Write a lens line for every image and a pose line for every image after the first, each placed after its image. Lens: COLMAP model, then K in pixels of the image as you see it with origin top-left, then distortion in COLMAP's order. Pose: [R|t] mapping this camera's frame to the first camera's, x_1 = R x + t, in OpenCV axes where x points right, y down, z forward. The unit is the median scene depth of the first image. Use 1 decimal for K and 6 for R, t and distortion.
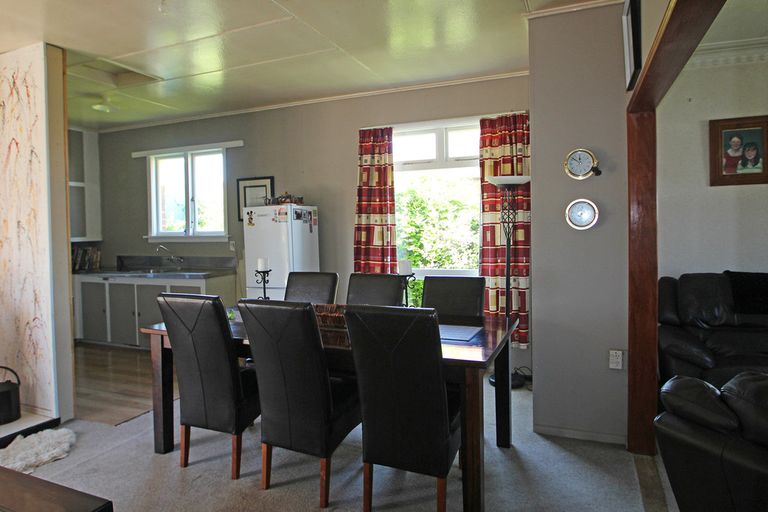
lens RADIAL K [[463.7, 0, 398.3], [0, 463.7, 238.1], [0, 0, 1]] dist [-0.010658, -0.004030]
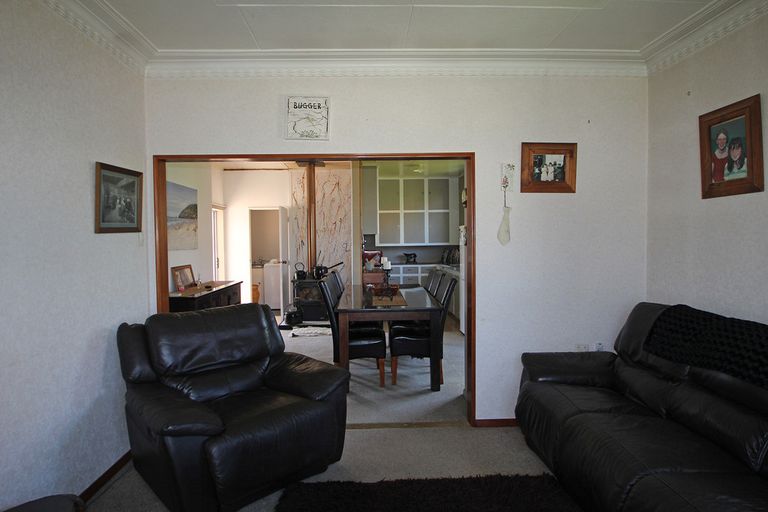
lens RADIAL K [[463.7, 0, 384.0], [0, 463.7, 252.6], [0, 0, 1]] dist [-0.010658, -0.004030]
pose [[0.404962, 0.043996, -0.913274, 1.205415], [-0.022320, 0.999020, 0.038229, -0.040124], [0.914061, 0.004903, 0.405547, 0.190092]]
